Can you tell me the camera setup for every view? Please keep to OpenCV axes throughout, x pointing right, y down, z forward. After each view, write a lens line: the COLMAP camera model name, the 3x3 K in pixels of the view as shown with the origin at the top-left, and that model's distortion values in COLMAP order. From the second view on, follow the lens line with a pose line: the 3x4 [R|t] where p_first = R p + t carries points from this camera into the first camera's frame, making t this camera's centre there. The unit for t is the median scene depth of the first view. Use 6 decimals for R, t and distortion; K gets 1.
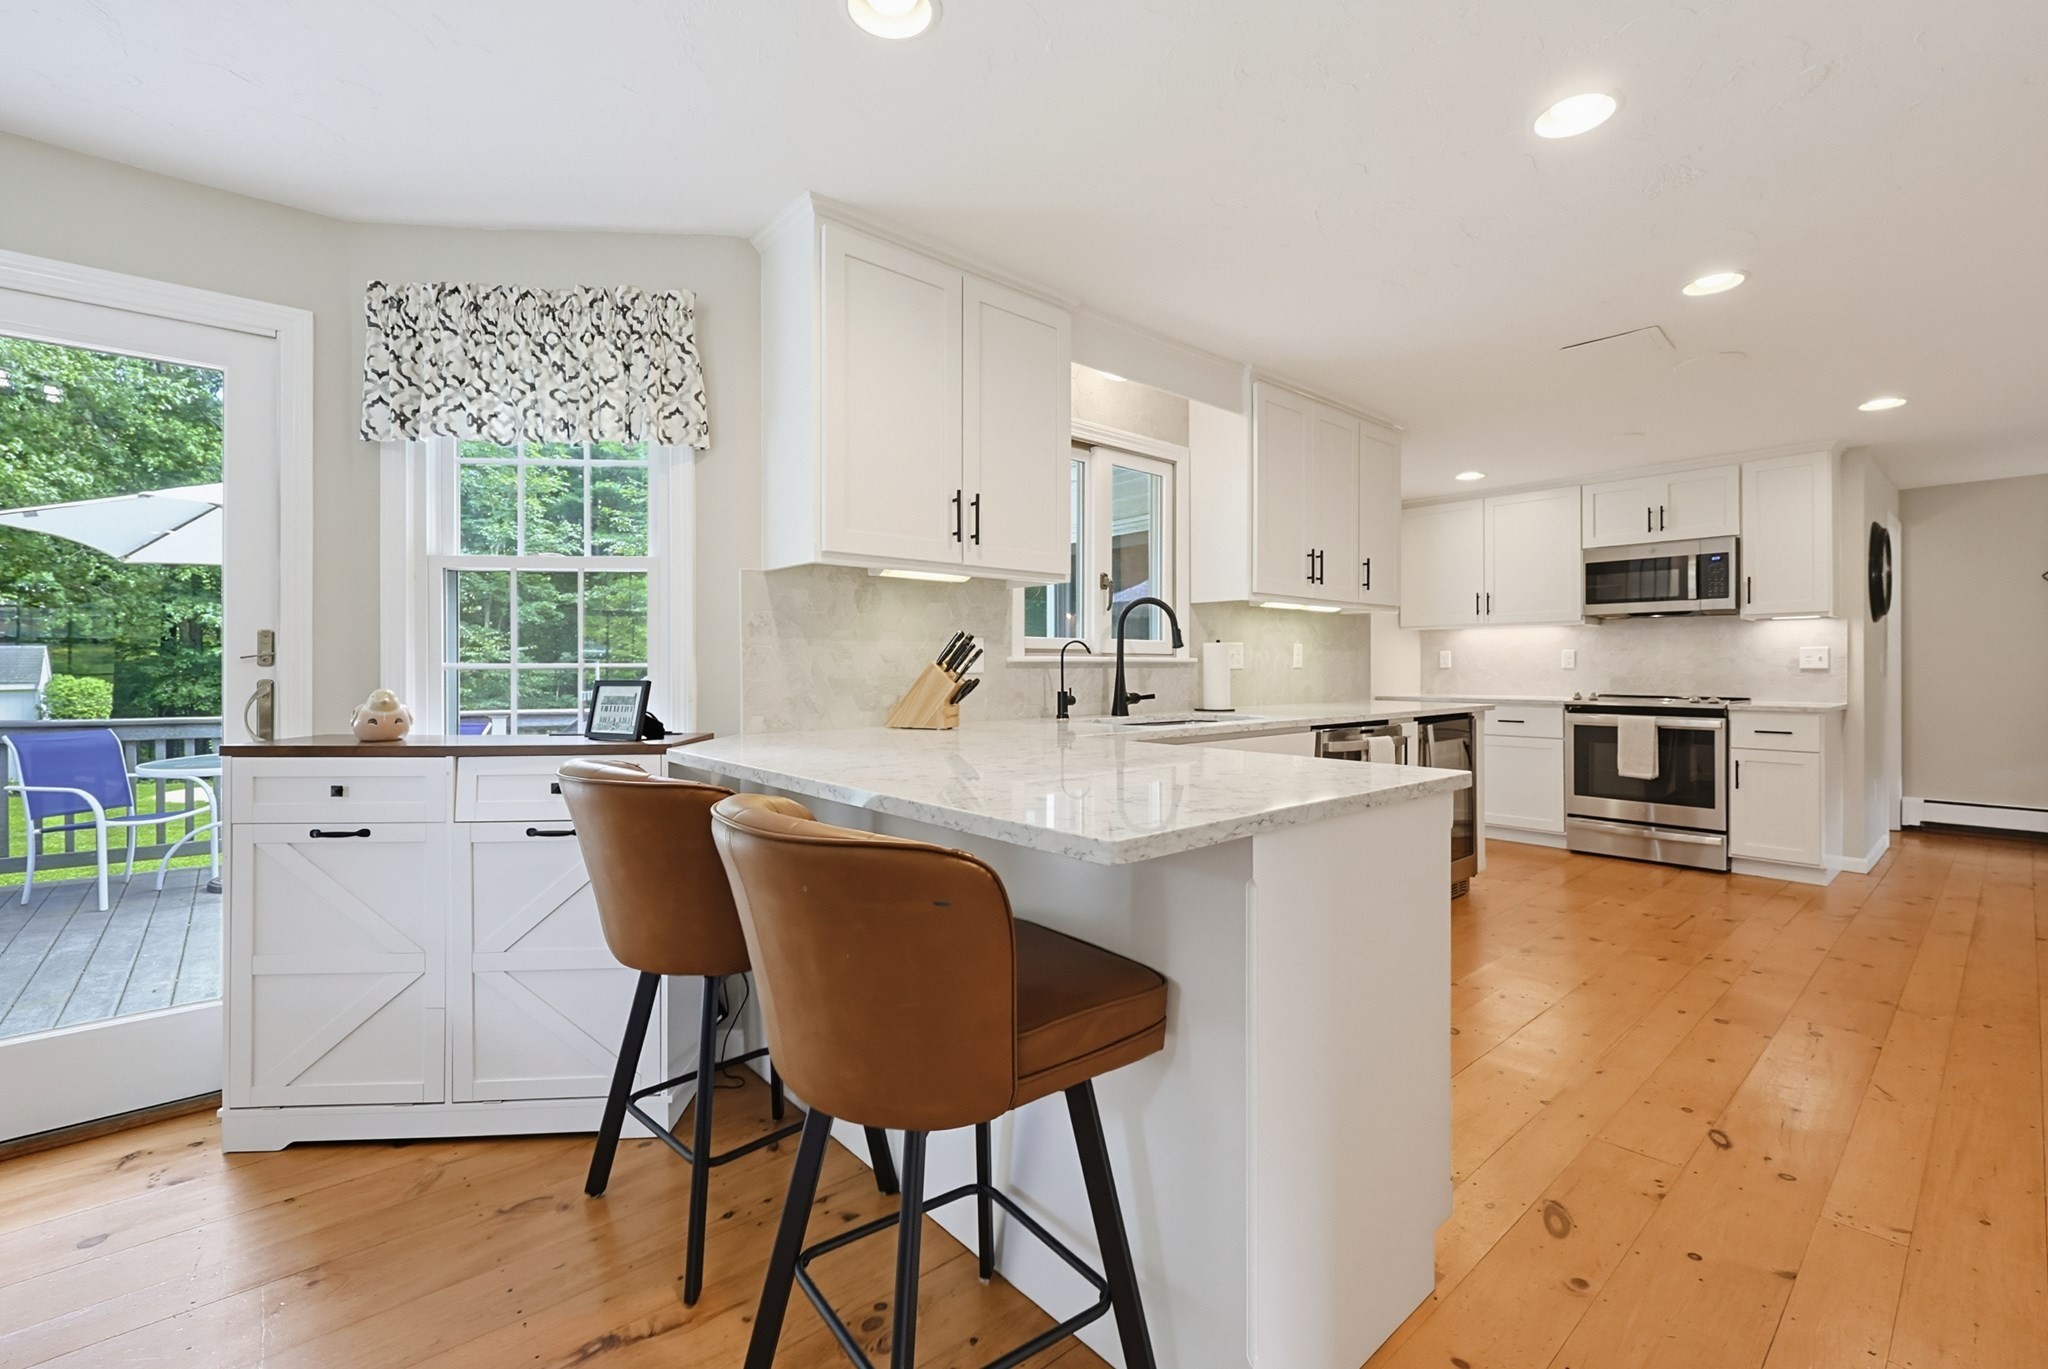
lens RADIAL K [[882.4, 0, 1030.5], [0, 882.4, 666.6], [0, 0, 1]] dist [-0.003920, 0.001679]
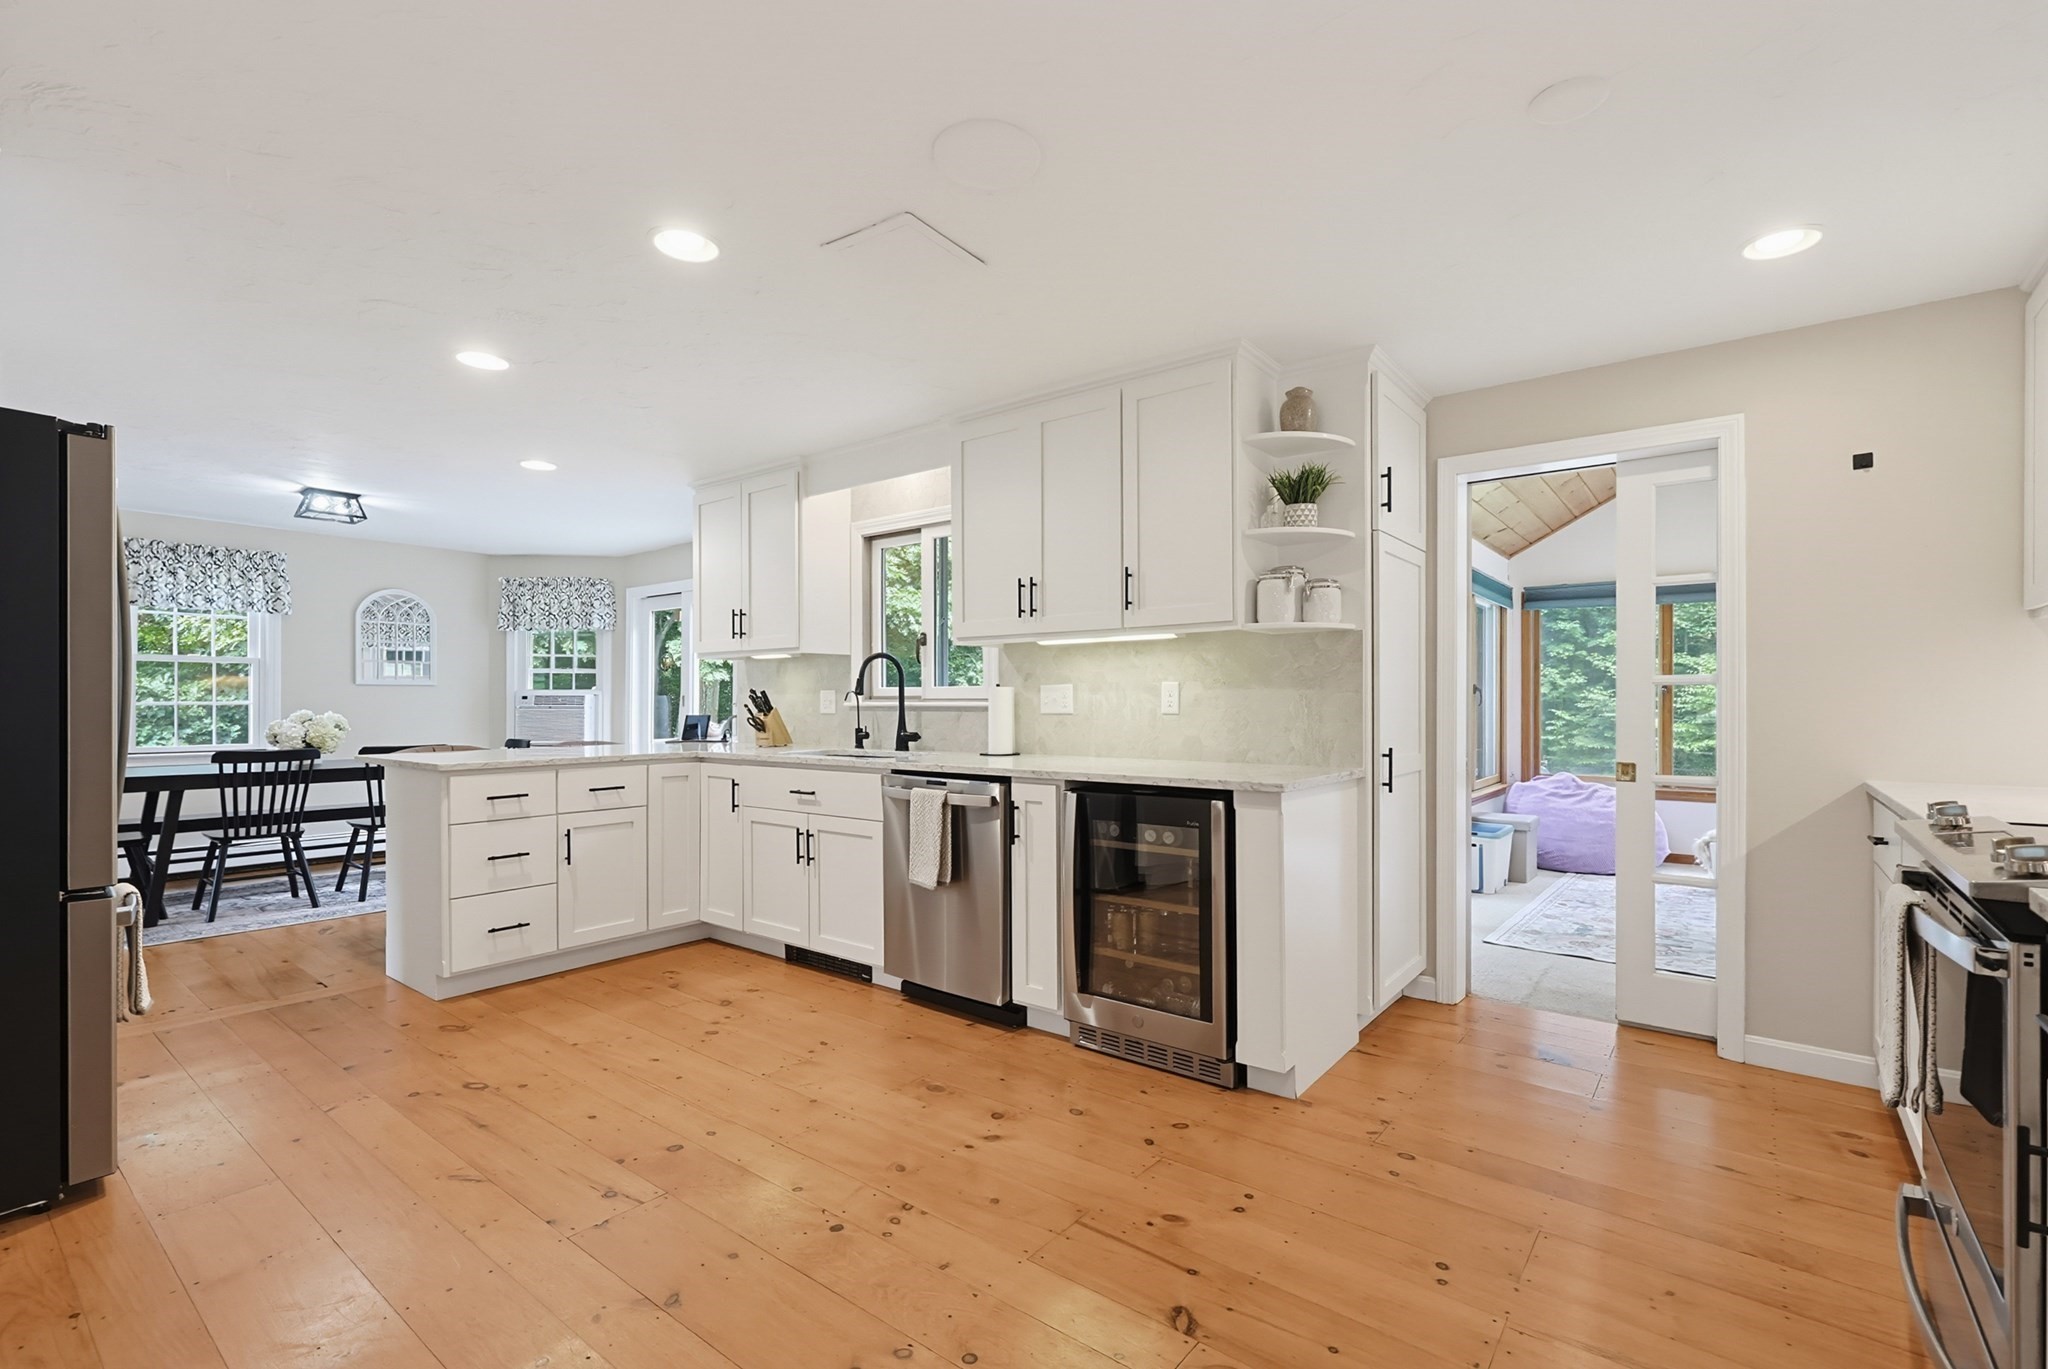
lens RADIAL K [[882.4, 0, 1065.6], [0, 882.4, 699.4], [0, 0, 1]] dist [-0.003920, 0.001679]
pose [[0.204449, -0.003943, -0.978869, 1.333084], [0.000006, 0.999992, -0.004026, -0.009596], [0.978877, 0.000817, 0.204447, 0.967014]]
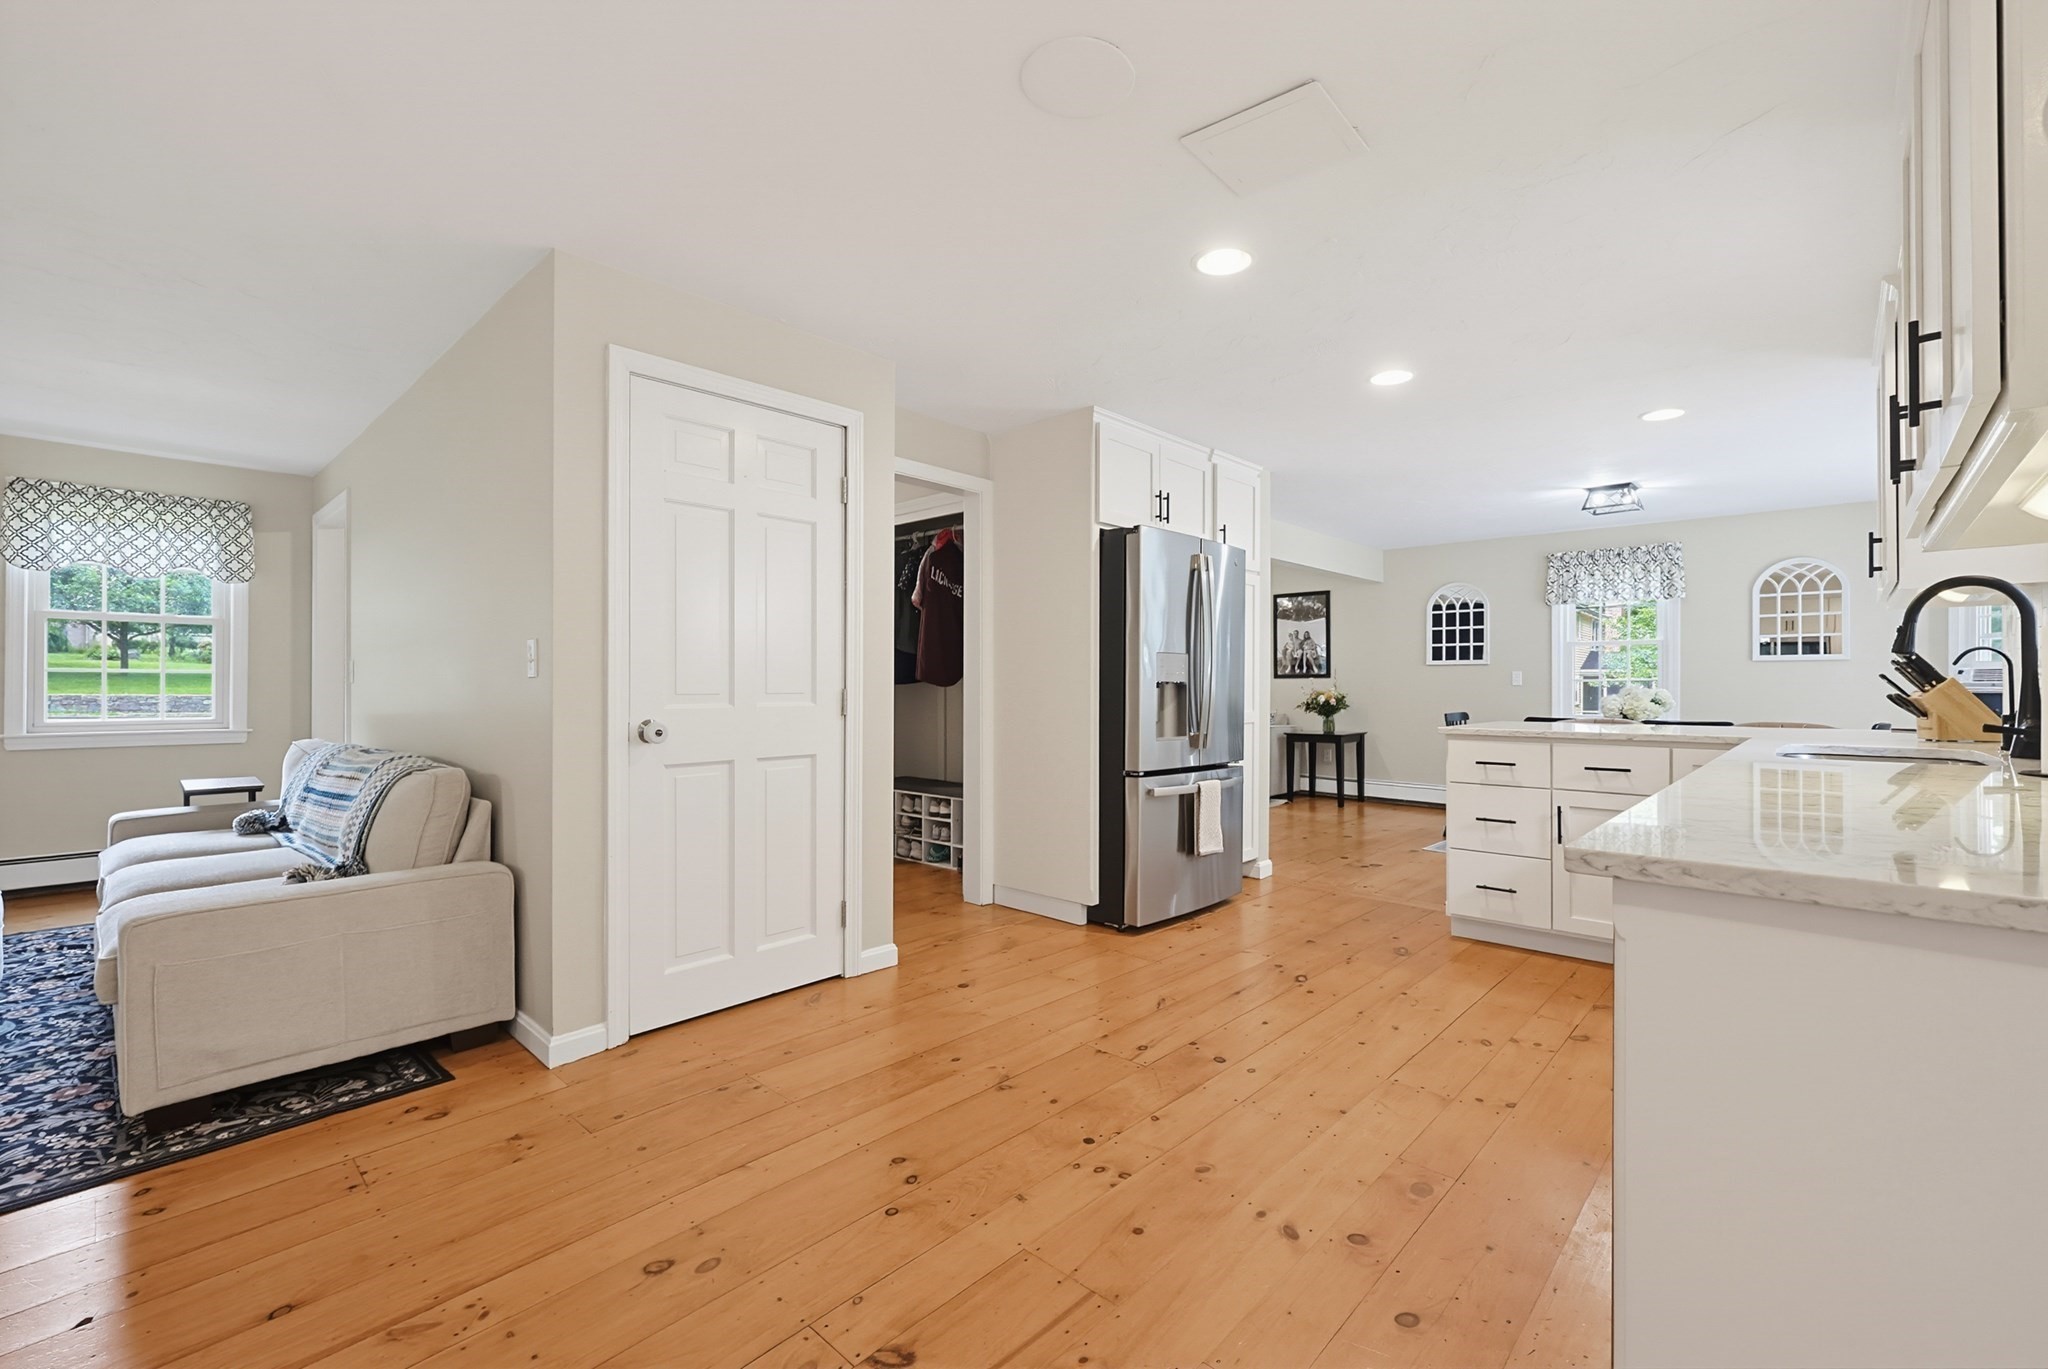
lens RADIAL K [[882.4, 0, 1047.5], [0, 882.4, 669.5], [0, 0, 1]] dist [-0.003920, 0.001679]
pose [[-0.992764, -0.003307, -0.120039, 0.869340], [-0.000989, 0.999812, -0.019361, 0.007037], [0.120080, -0.019102, -0.992580, 1.538260]]
